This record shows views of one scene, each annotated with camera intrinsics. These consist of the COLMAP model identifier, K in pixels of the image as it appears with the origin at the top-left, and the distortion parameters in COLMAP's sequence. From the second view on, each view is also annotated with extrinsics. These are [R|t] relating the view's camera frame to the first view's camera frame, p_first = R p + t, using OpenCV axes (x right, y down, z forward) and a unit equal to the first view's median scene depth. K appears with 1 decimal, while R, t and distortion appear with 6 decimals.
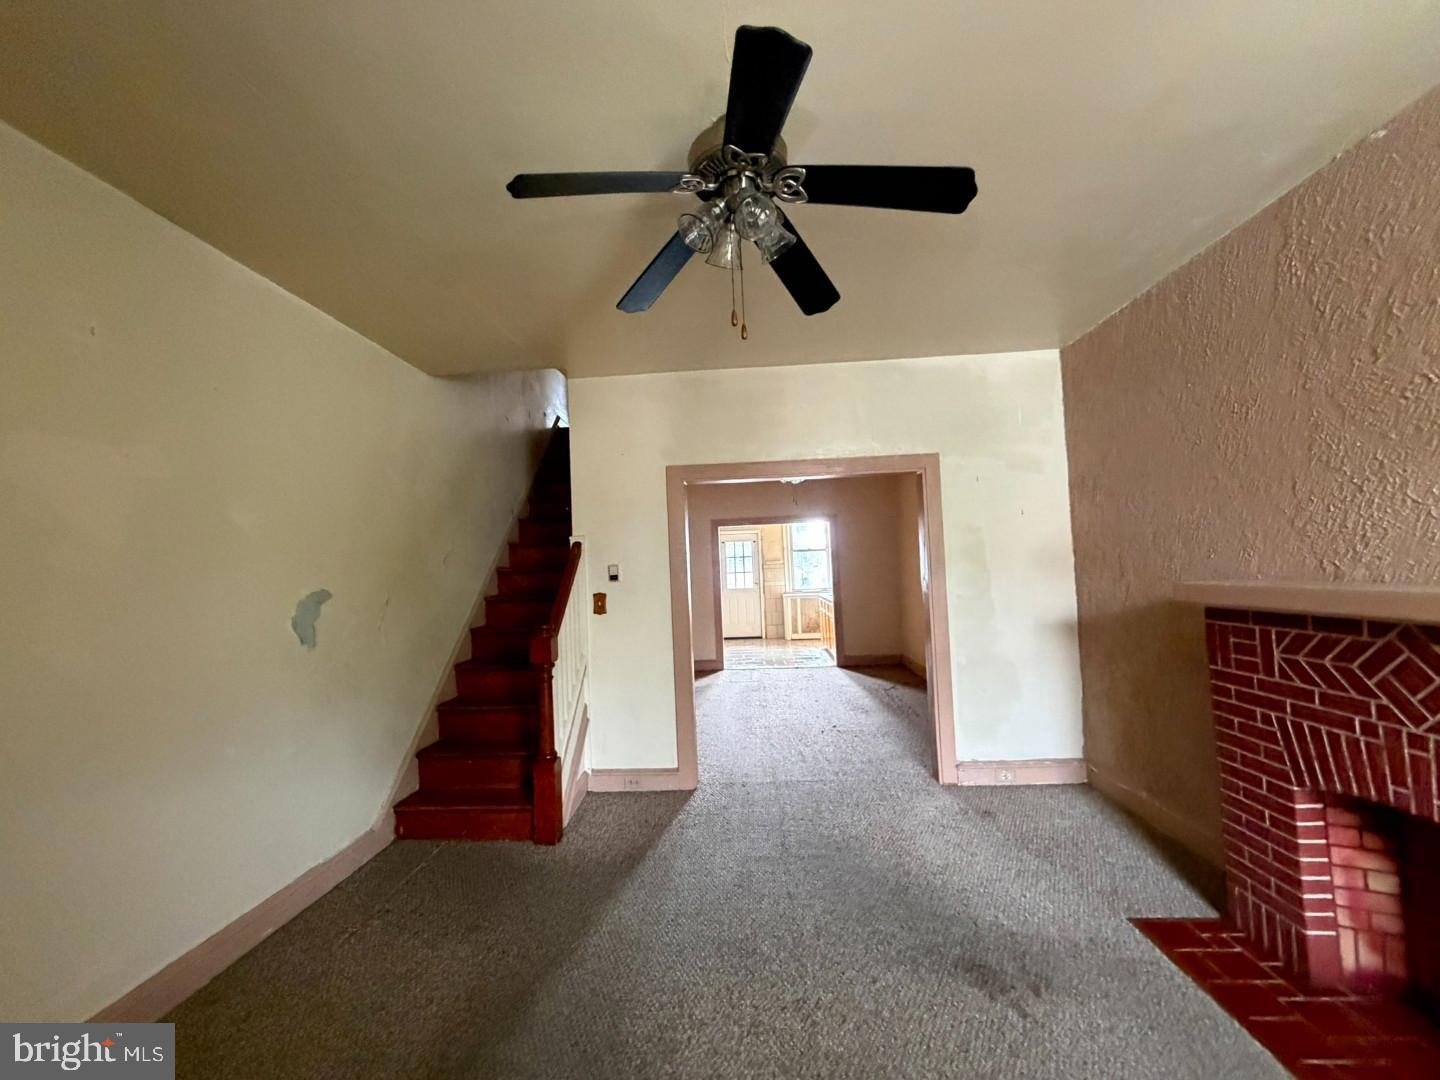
lens RADIAL K [[574.3, 0, 718.9], [0, 574.3, 539.7], [0, 0, 1]] dist [-0.000213, -0.000115]
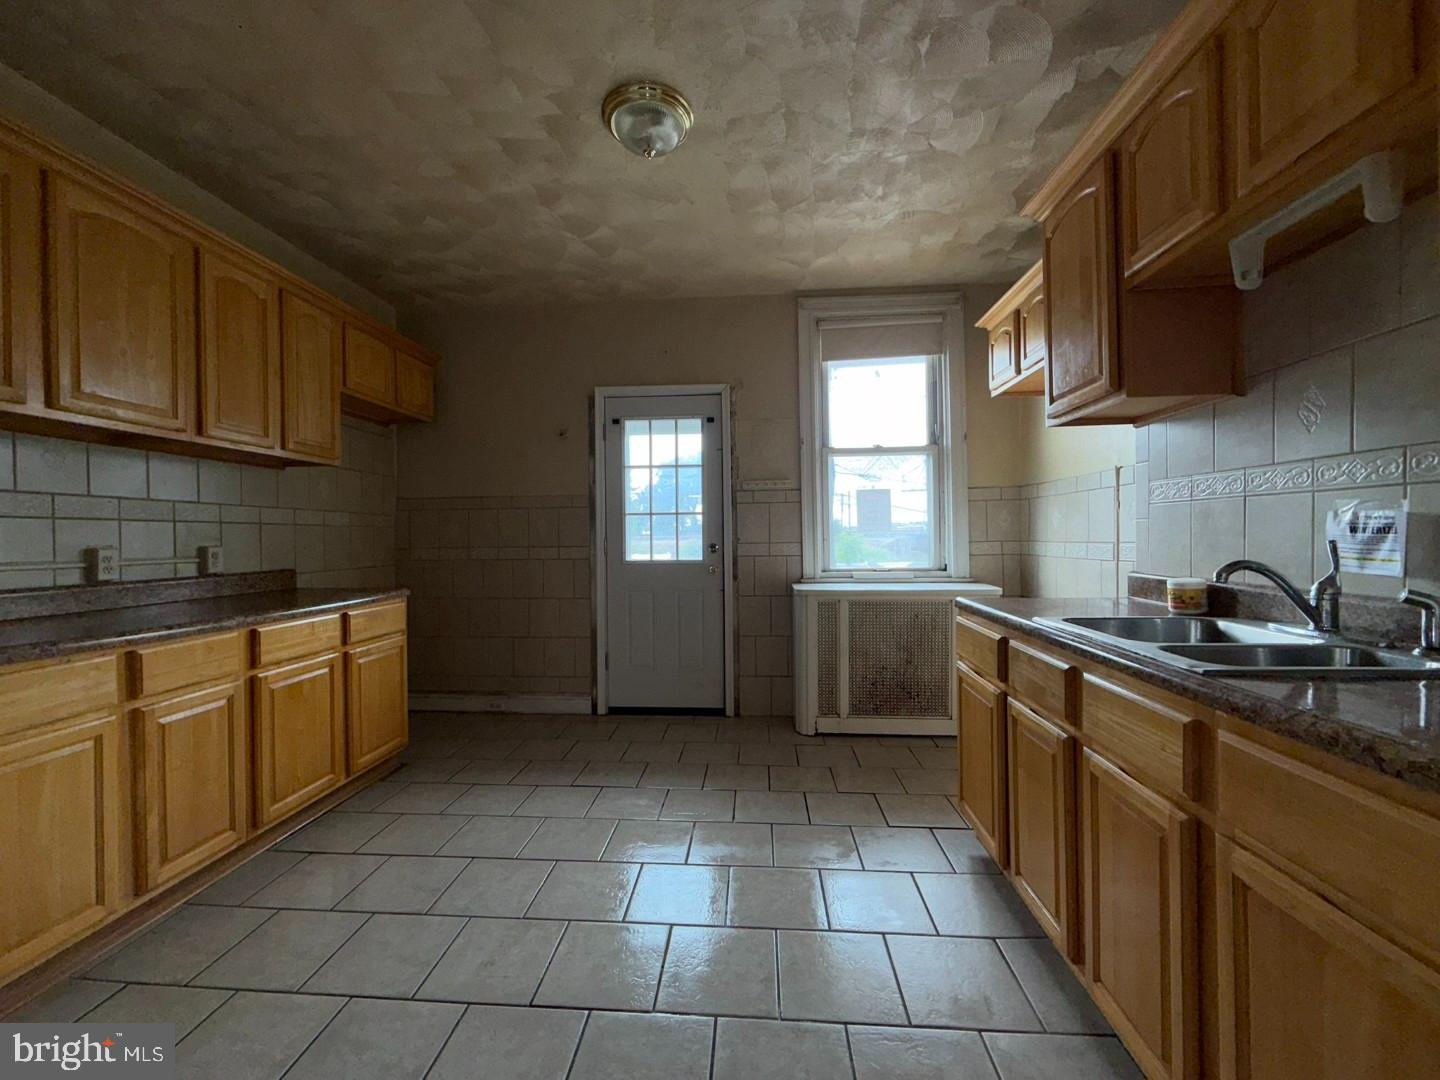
lens RADIAL K [[574.3, 0, 713.1], [0, 574.3, 541.1], [0, 0, 1]] dist [-0.000213, -0.000115]
pose [[0.999195, 0.028245, -0.028475, 0.123251], [-0.026310, 0.997459, 0.066200, 0.084009], [0.030272, -0.065398, 0.997400, 1.113149]]
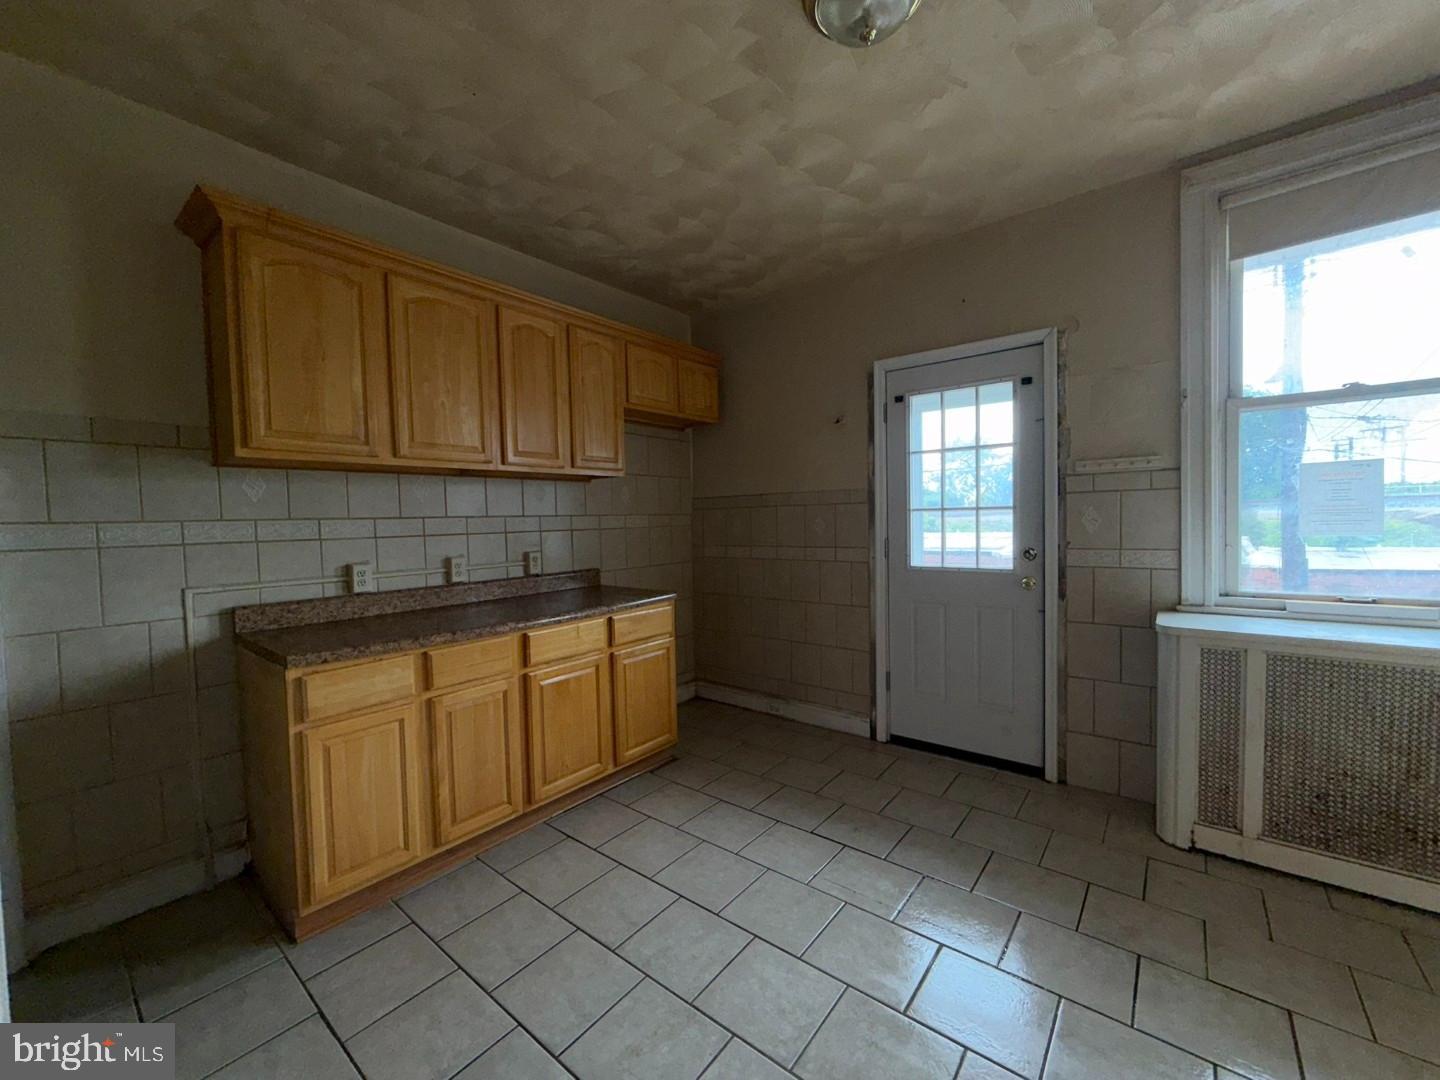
lens RADIAL K [[574.3, 0, 712.6], [0, 574.3, 541.4], [0, 0, 1]] dist [-0.000213, -0.000115]
pose [[0.805636, 0.043692, -0.590797, 0.167388], [0.027828, 0.993385, 0.111413, 0.066351], [0.591756, -0.106199, 0.799091, 1.198586]]
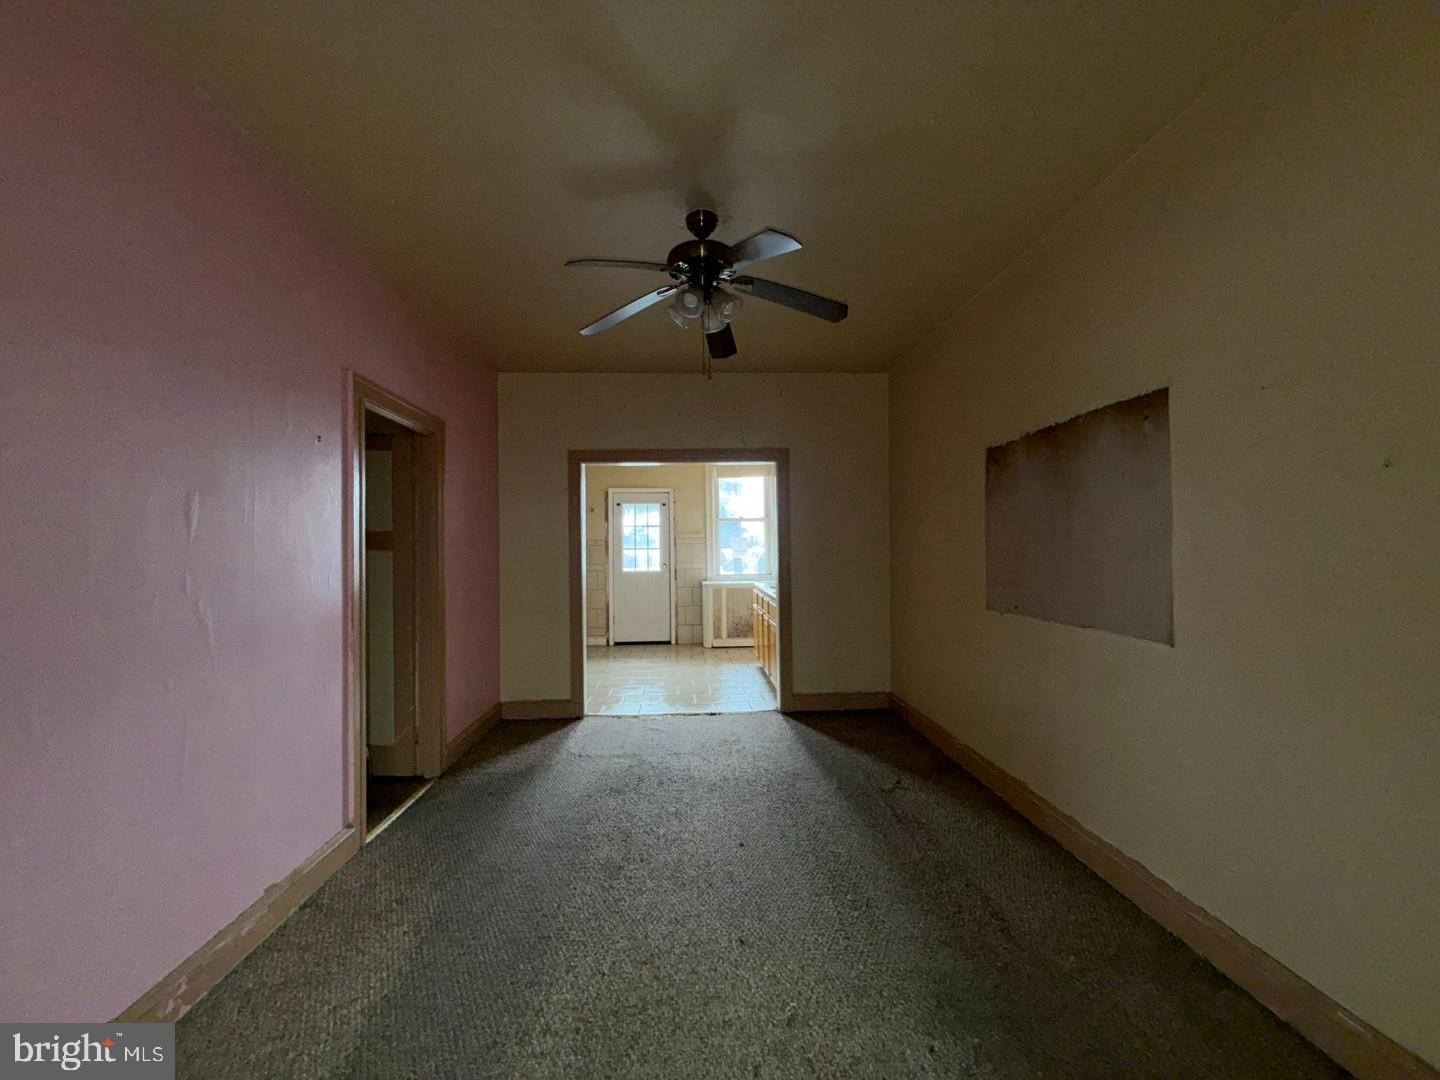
lens RADIAL K [[574.3, 0, 710.9], [0, 574.3, 546.8], [0, 0, 1]] dist [-0.000213, -0.000115]
pose [[0.994494, 0.028901, 0.100732, 0.082180], [-0.033765, 0.998328, 0.046916, 0.032923], [-0.099208, -0.050059, 0.993807, 0.505400]]
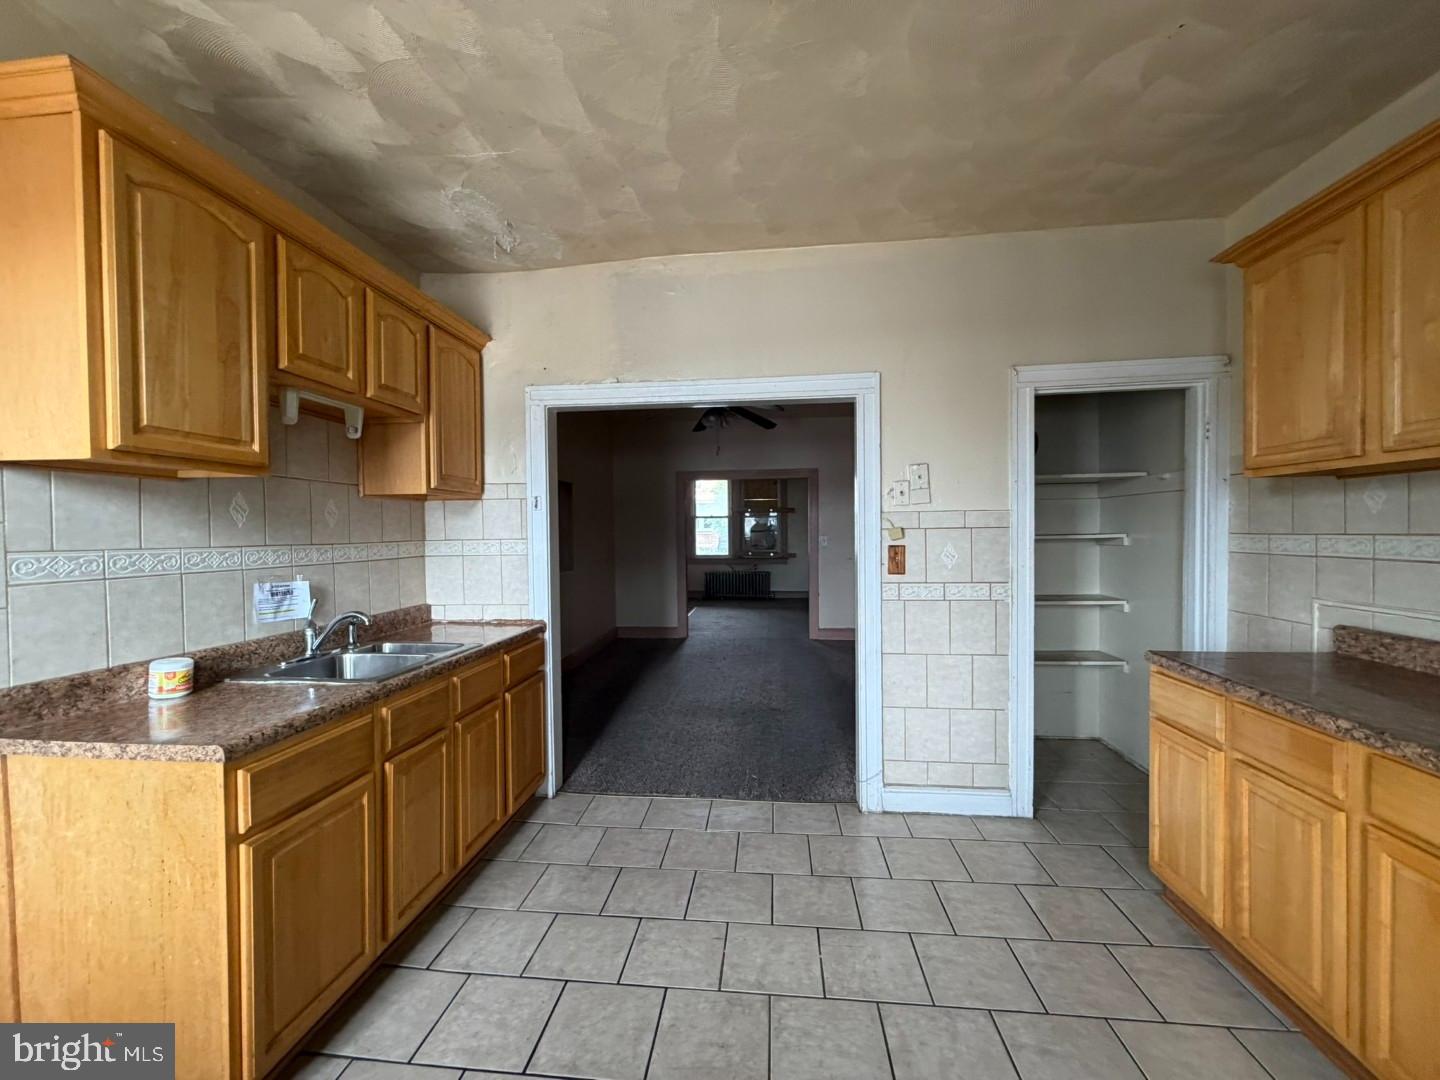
lens RADIAL K [[574.3, 0, 713.6], [0, 574.3, 539.8], [0, 0, 1]] dist [-0.000213, -0.000115]
pose [[-0.996888, 0.049671, 0.061213, 0.080688], [0.046753, 0.997743, -0.048207, 0.083909], [-0.063469, -0.045195, -0.996960, 1.605730]]
